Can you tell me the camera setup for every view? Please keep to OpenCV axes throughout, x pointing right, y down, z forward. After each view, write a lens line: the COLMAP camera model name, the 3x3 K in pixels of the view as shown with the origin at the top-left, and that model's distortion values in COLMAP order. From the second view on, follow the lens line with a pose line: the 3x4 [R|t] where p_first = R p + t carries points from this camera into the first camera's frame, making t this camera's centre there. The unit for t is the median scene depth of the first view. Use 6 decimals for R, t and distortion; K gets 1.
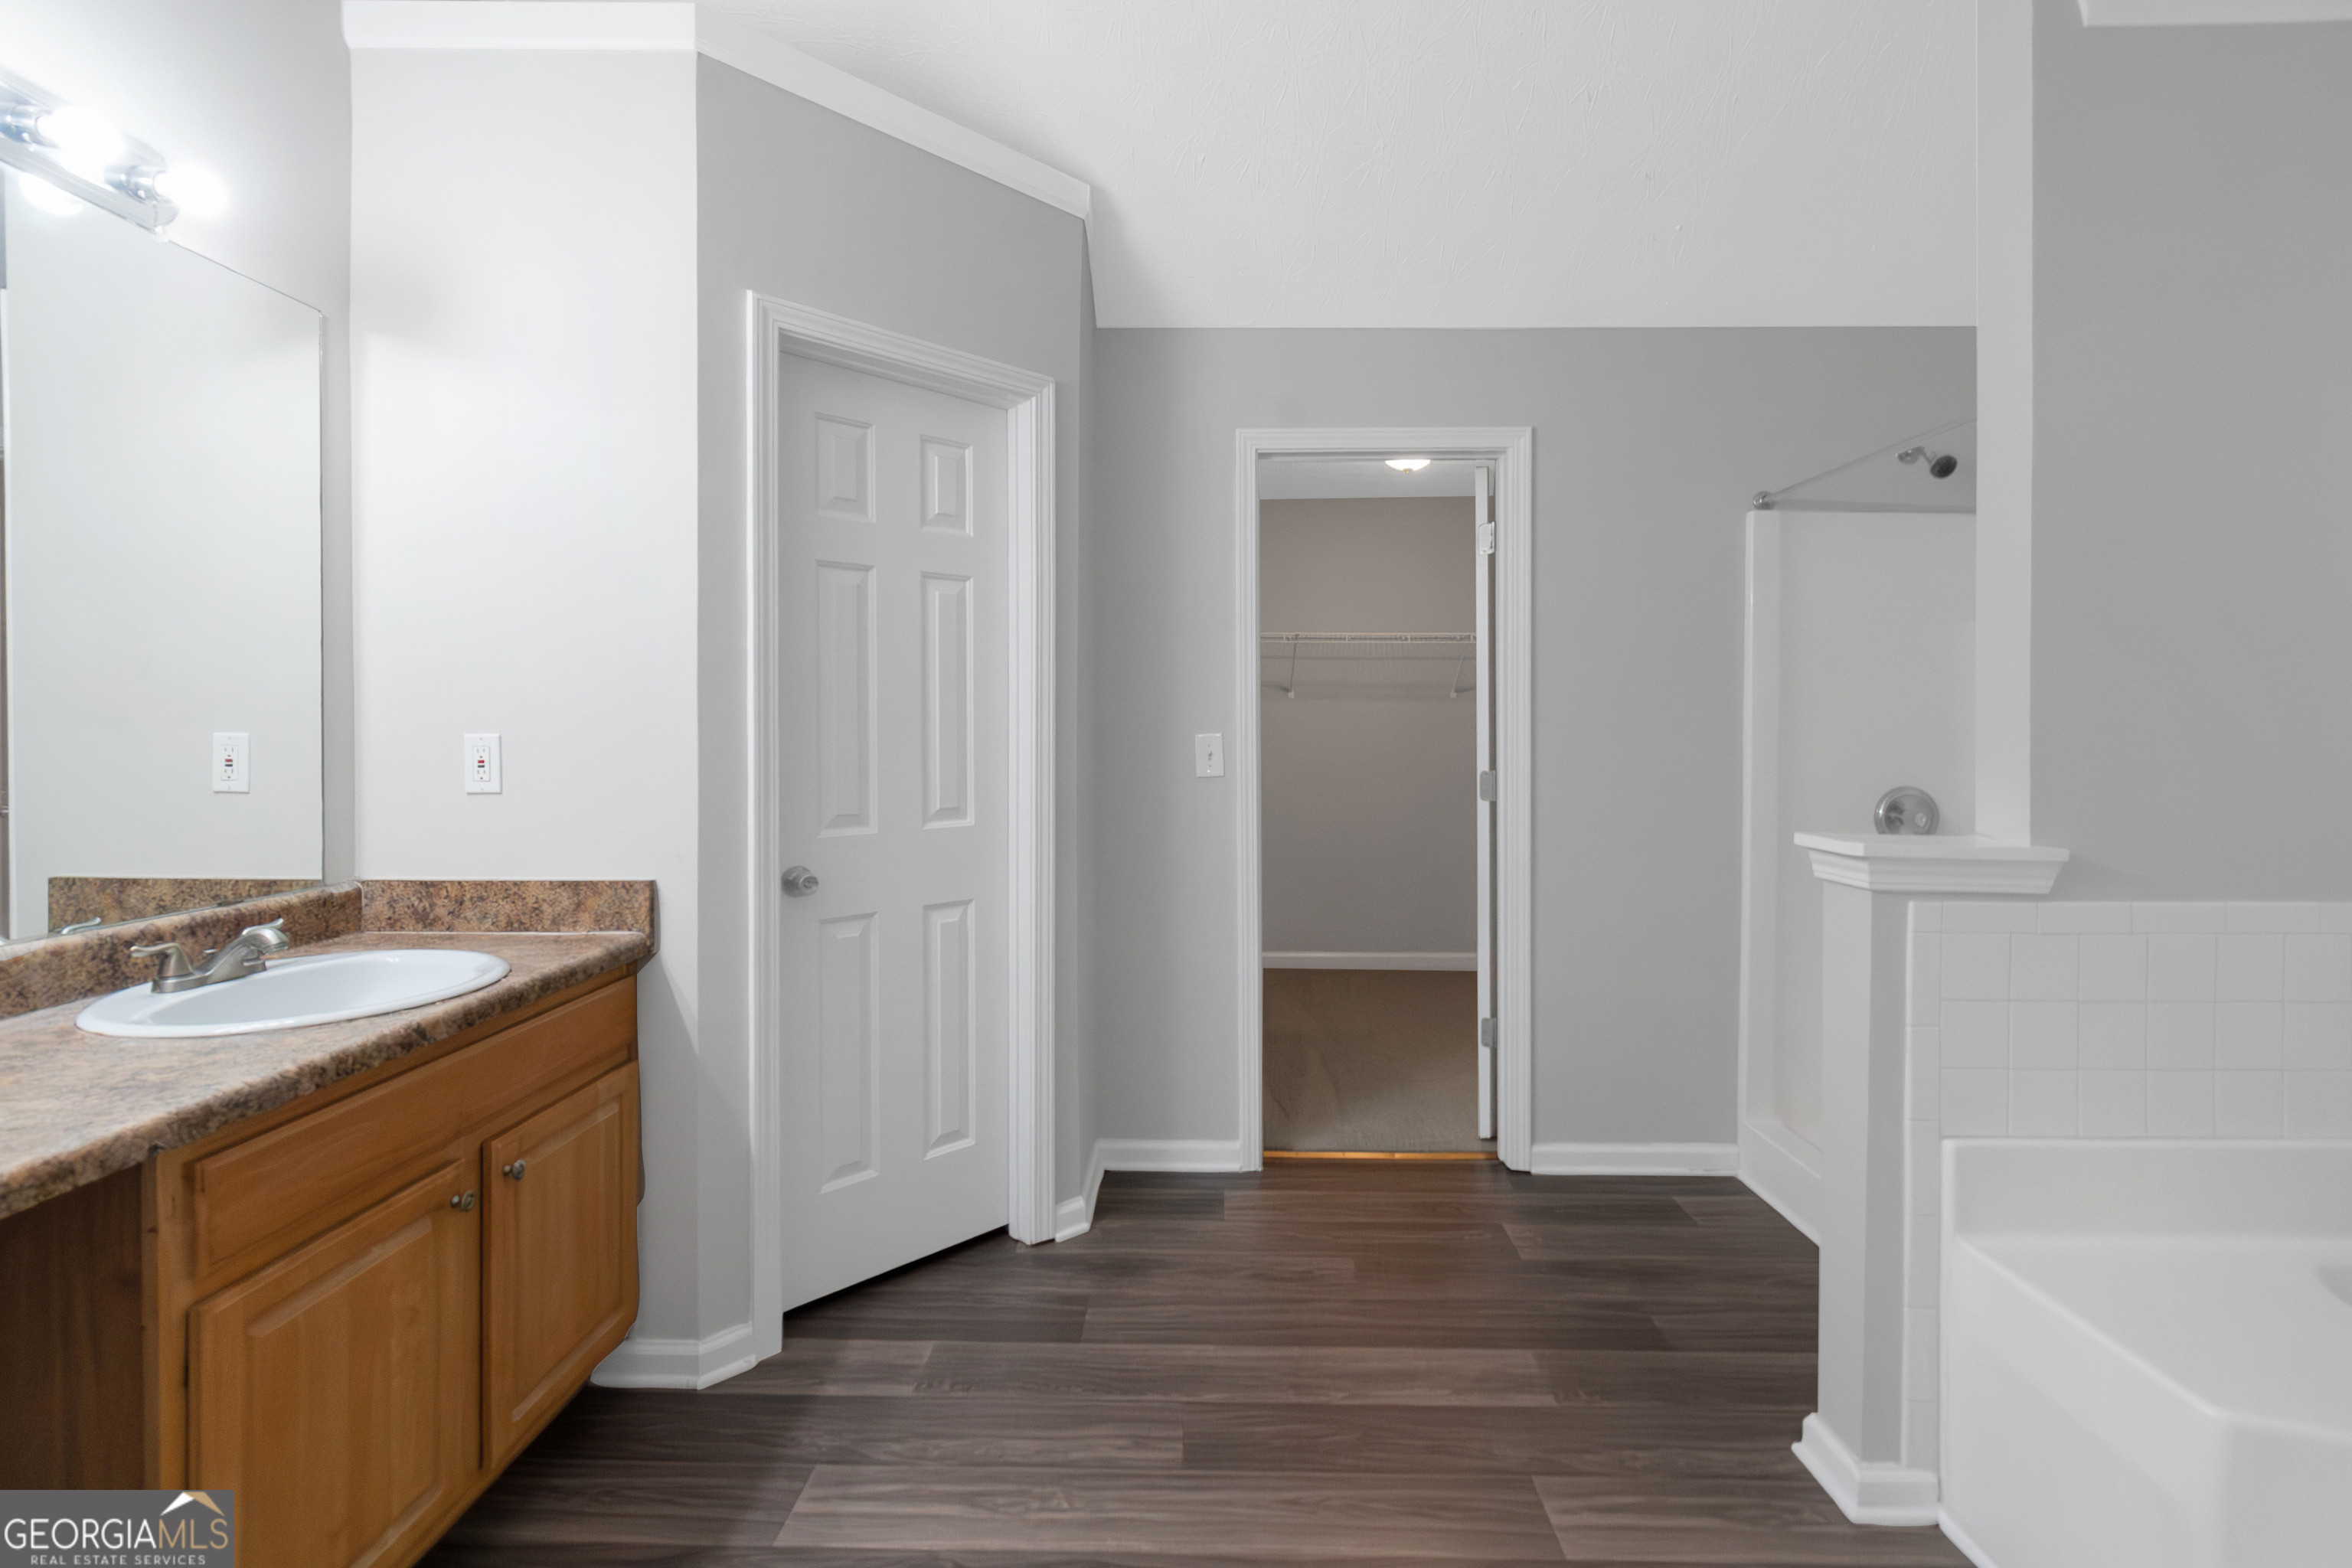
lens RADIAL K [[1075.8, 0, 1187.1], [0, 1075.8, 739.6], [0, 0, 1]] dist [0.002234, 0.000392]
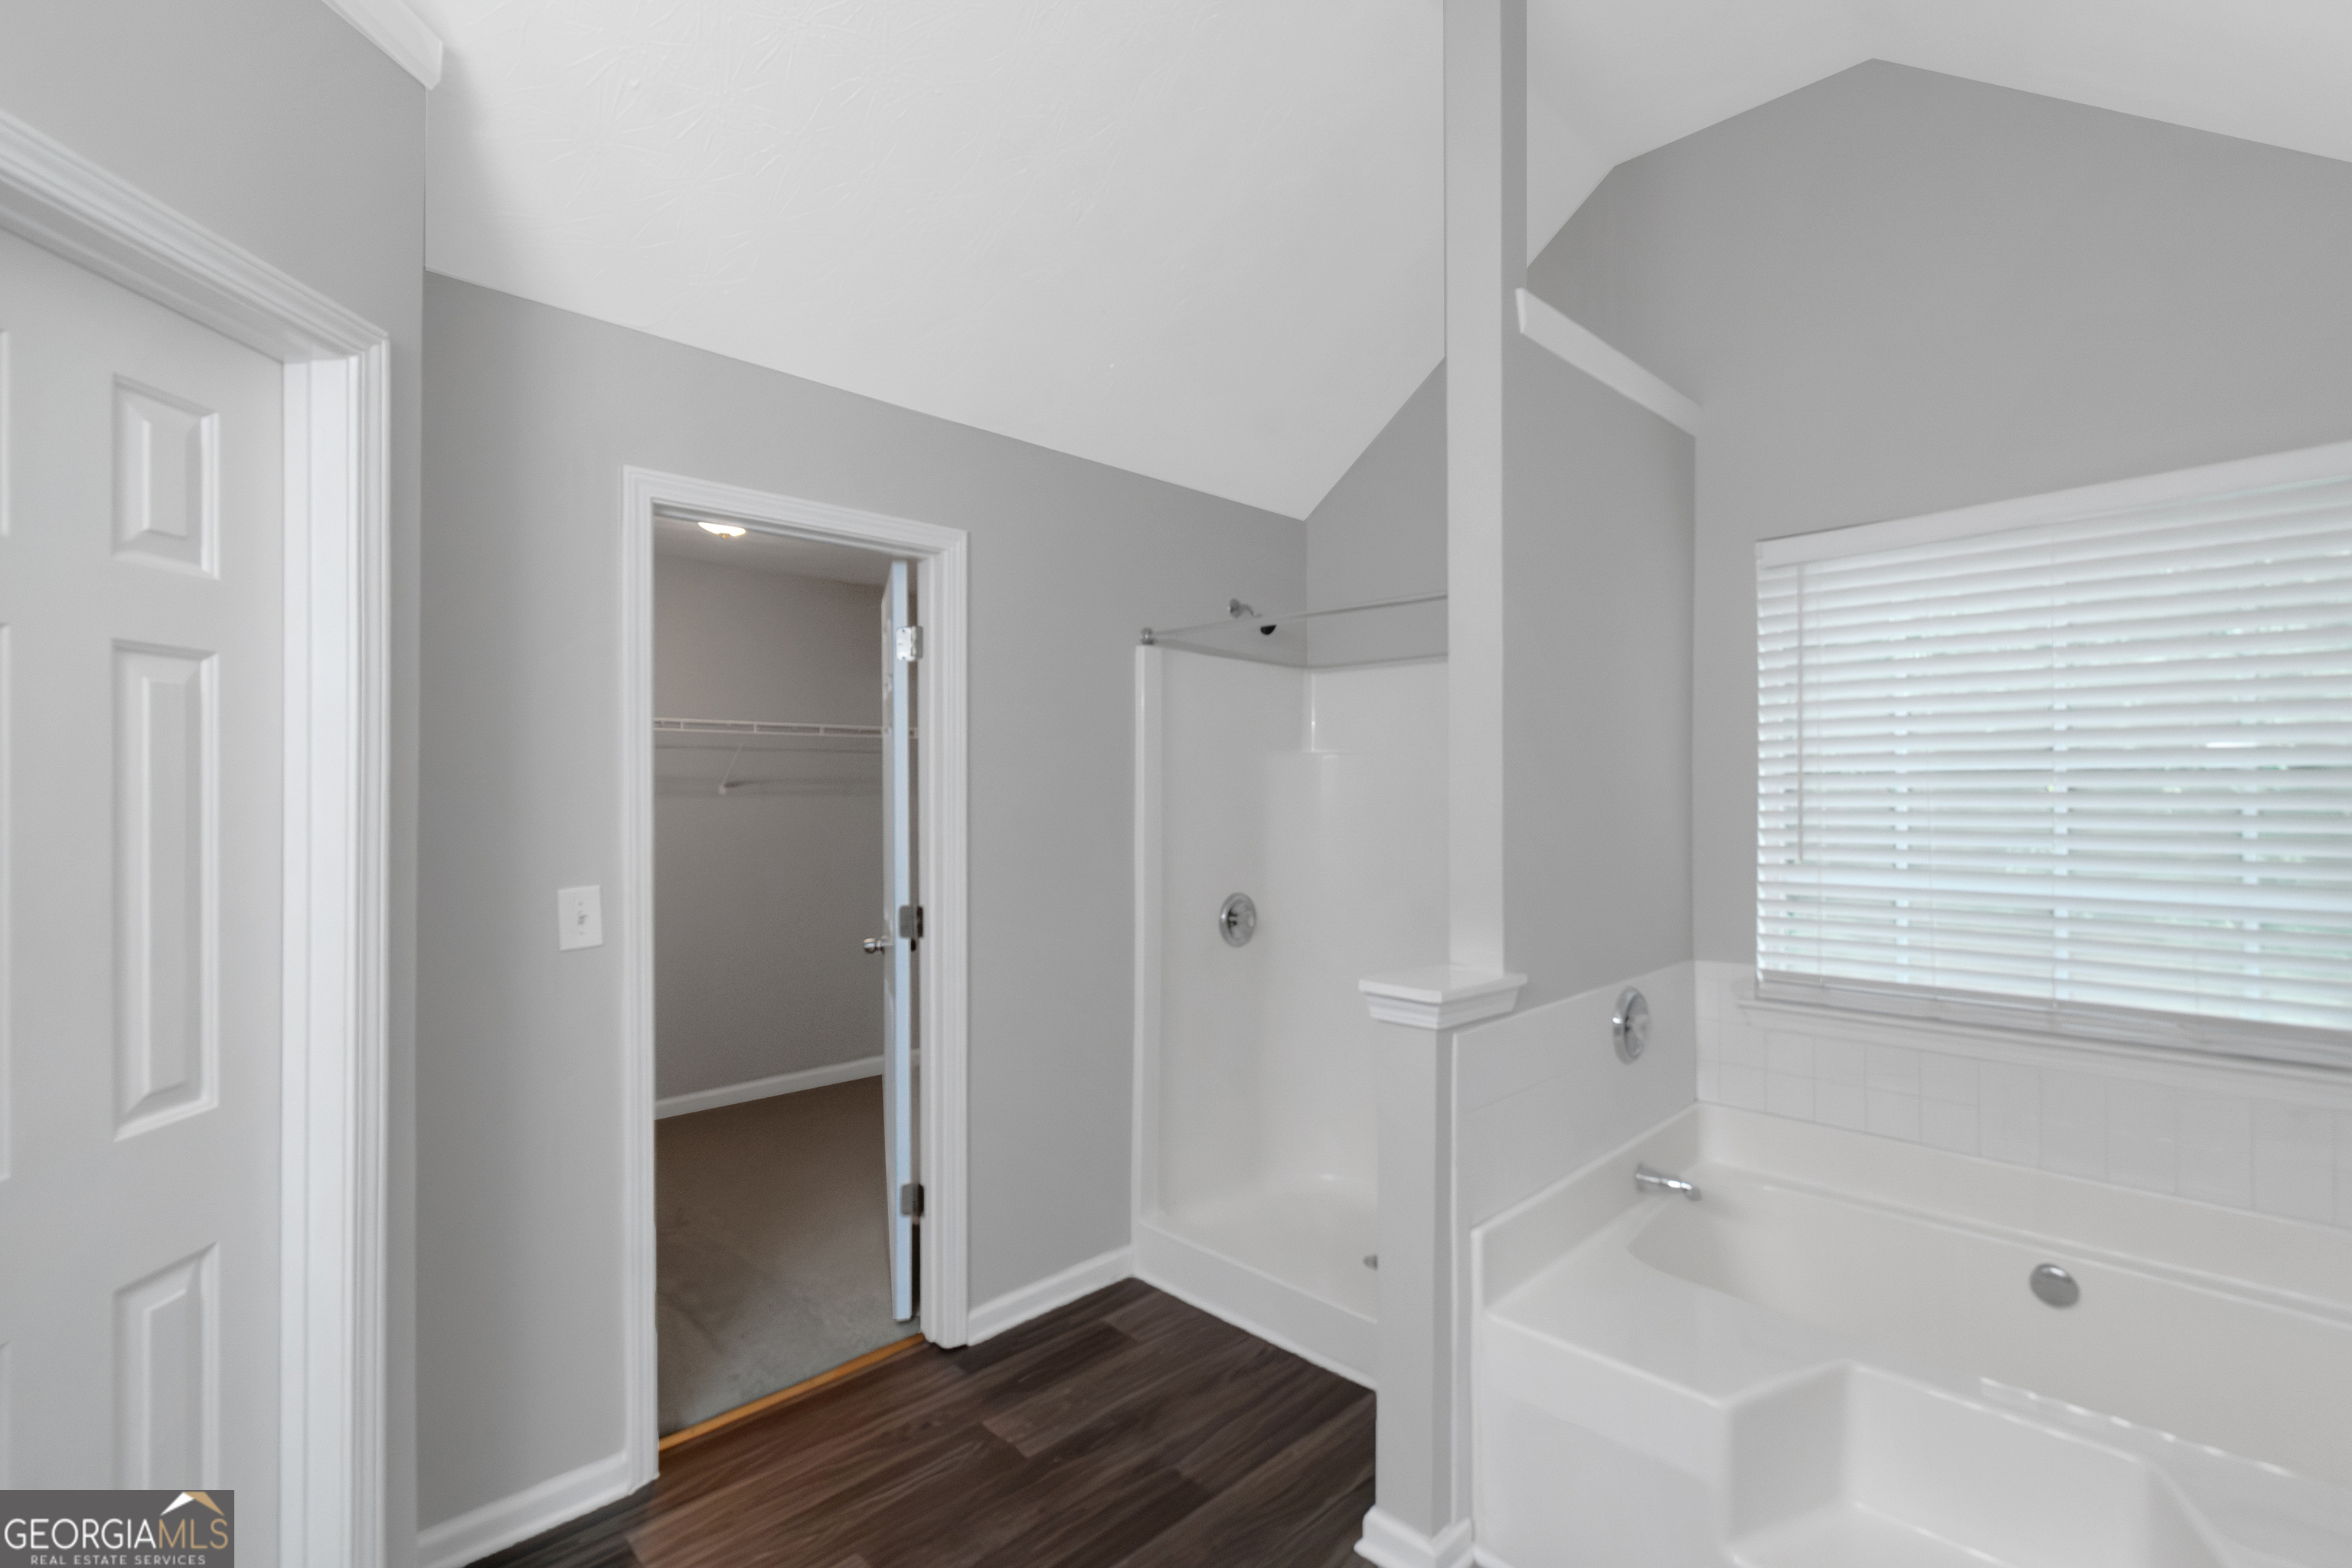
lens RADIAL K [[1079.4, 0, 1176.0], [0, 1079.4, 784.0], [0, 0, 1]] dist [0.000855, 0.000220]
pose [[0.697162, 0.000532, 0.716913, -0.229162], [0.008867, 0.999917, -0.009365, -0.067981], [-0.716858, 0.012886, 0.697100, 0.243764]]
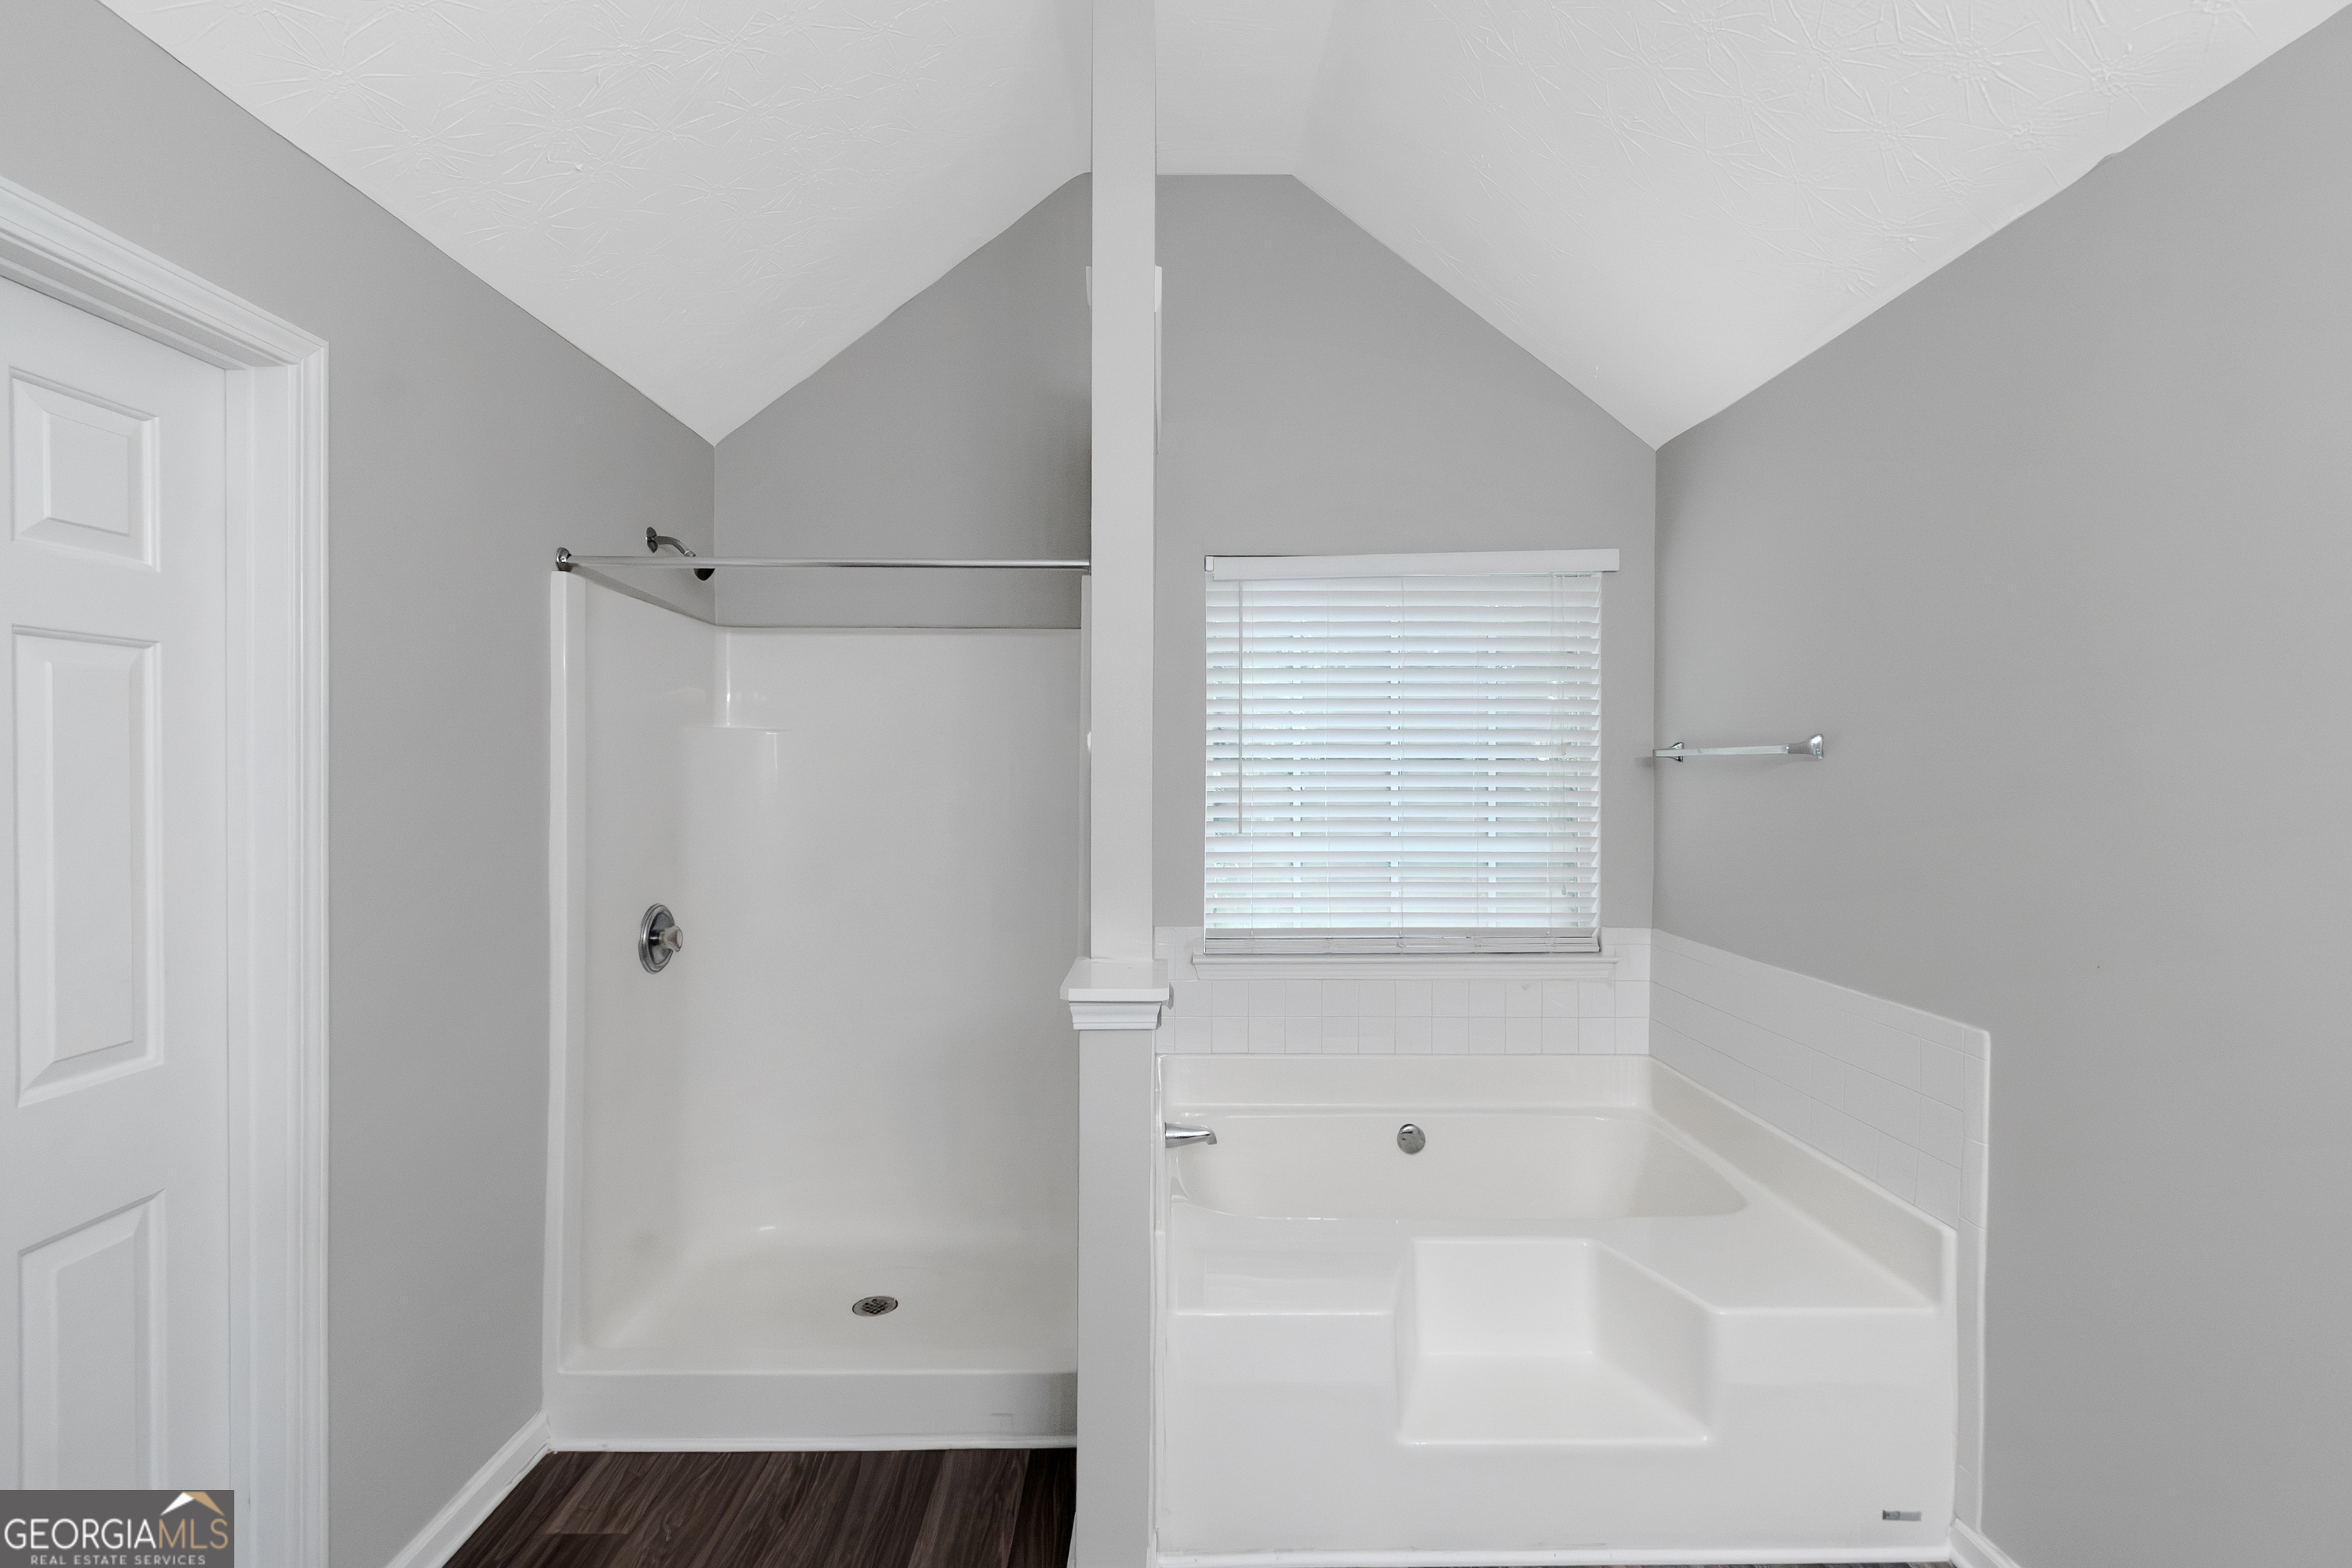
lens RADIAL K [[1036.1, 0, 1176.0], [0, 1036.1, 784.0], [0, 0, 1]] dist [0.010641, -0.000267]
pose [[-0.025311, -0.014677, 0.999572, -0.237668], [0.008097, 0.999856, 0.014886, -0.072431], [-0.999647, 0.008470, -0.025189, 0.612201]]
